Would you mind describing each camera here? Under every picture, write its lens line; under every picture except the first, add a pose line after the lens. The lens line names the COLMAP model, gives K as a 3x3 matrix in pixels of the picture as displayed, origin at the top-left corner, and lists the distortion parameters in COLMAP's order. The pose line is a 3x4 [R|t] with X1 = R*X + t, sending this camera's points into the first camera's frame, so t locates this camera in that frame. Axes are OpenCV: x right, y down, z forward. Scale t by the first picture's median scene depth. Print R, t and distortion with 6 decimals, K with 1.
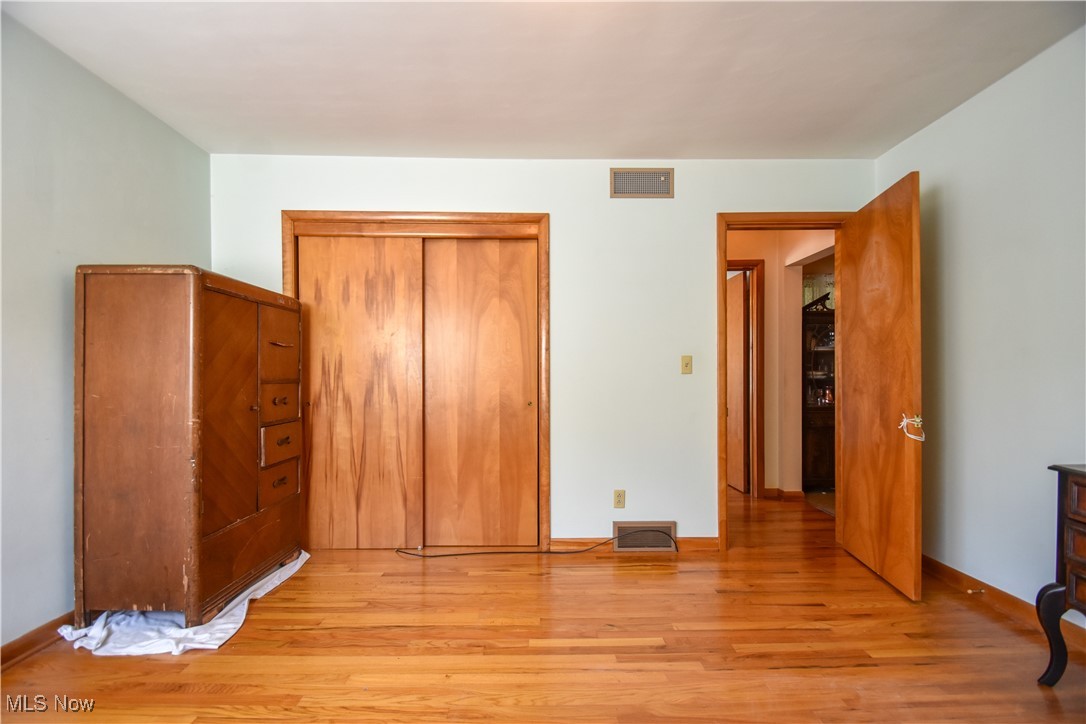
lens RADIAL K [[481.2, 0, 541.9], [0, 481.2, 382.4], [0, 0, 1]] dist [0.019371, -0.019953]
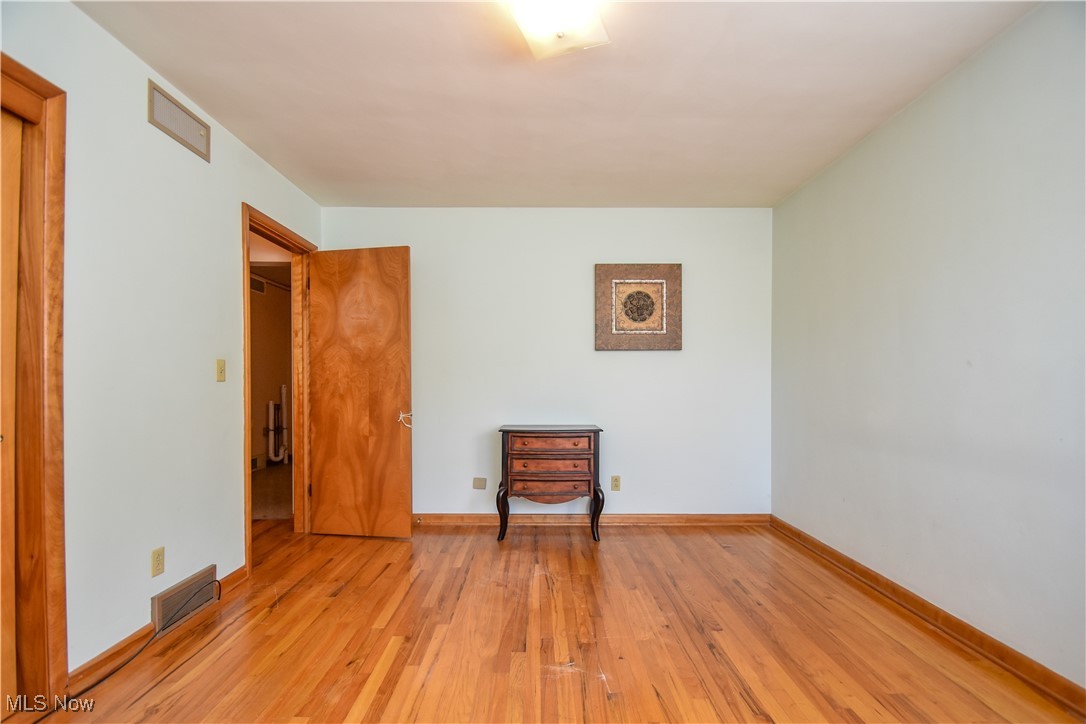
lens RADIAL K [[481.2, 0, 541.9], [0, 481.2, 382.4], [0, 0, 1]] dist [0.019371, -0.019953]
pose [[0.005000, 0.004991, 0.999975, -0.531581], [0.007486, 0.999959, -0.005028, -0.007924], [-0.999959, 0.007511, 0.004963, 0.447402]]
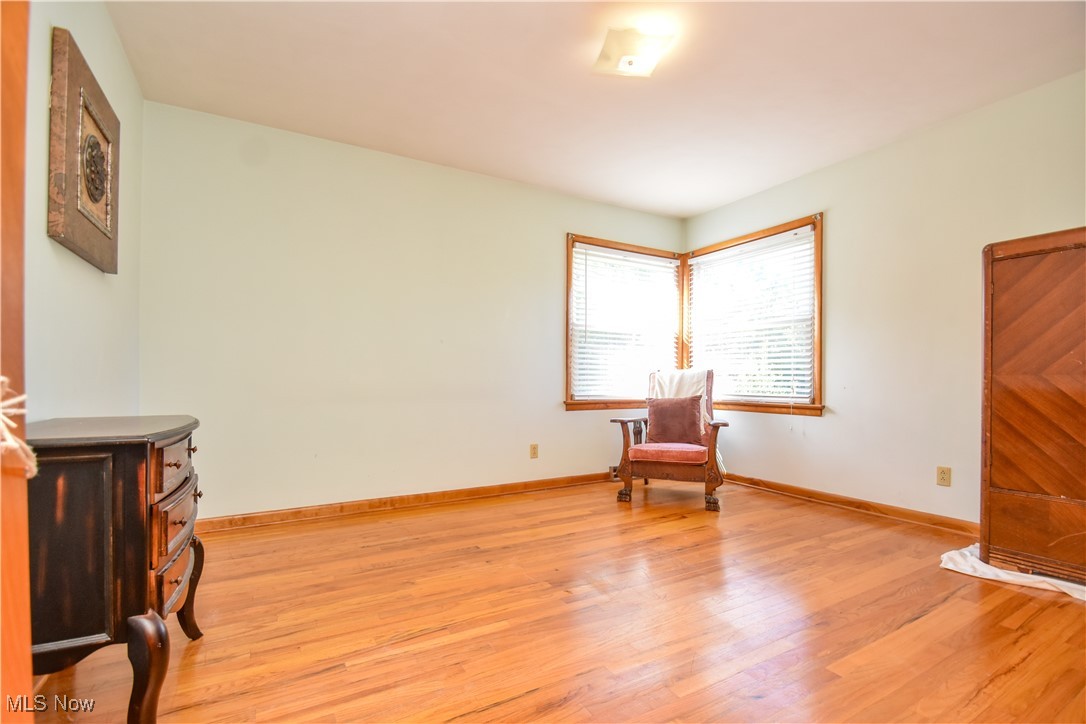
lens RADIAL K [[488.7, 0, 541.8], [0, 488.7, 384.2], [0, 0, 1]] dist [0.018154, -0.013744]
pose [[-0.876068, 0.004095, -0.482170, 0.505052], [-0.005674, 0.999807, 0.018800, 0.047923], [0.482154, 0.019206, -0.875876, 1.009267]]
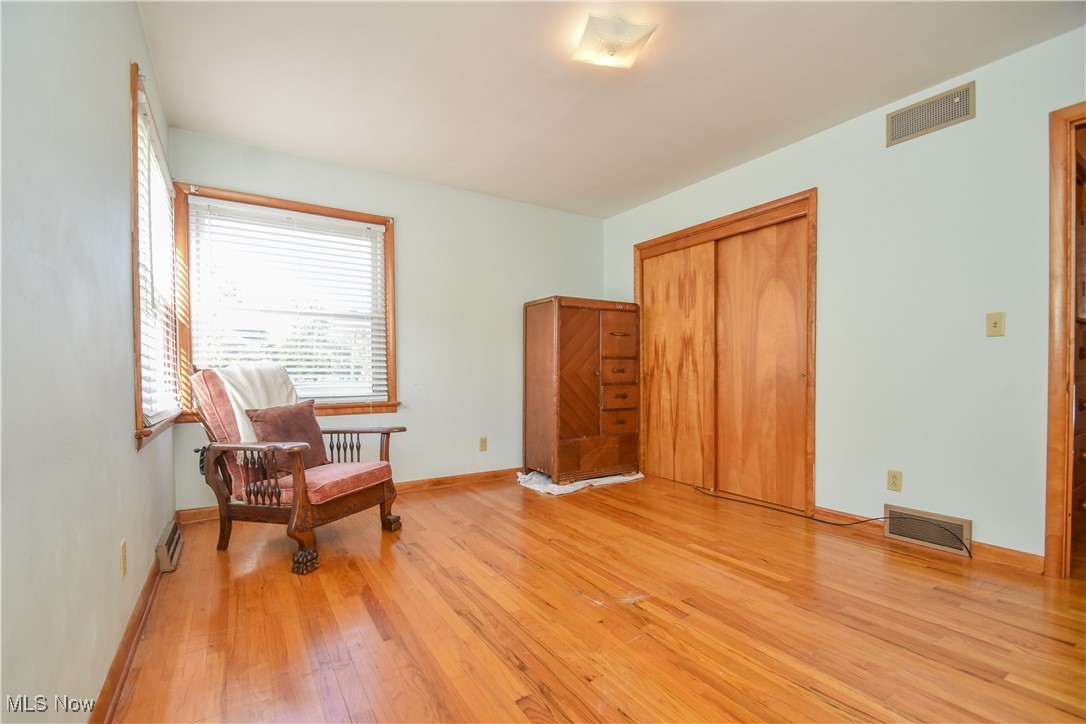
lens RADIAL K [[481.2, 0, 541.9], [0, 481.2, 382.4], [0, 0, 1]] dist [0.019371, -0.019953]
pose [[0.525325, 0.015928, -0.850752, 0.582687], [-0.003673, 0.999858, 0.016452, 0.046480], [0.850893, -0.005518, 0.525309, -0.030669]]
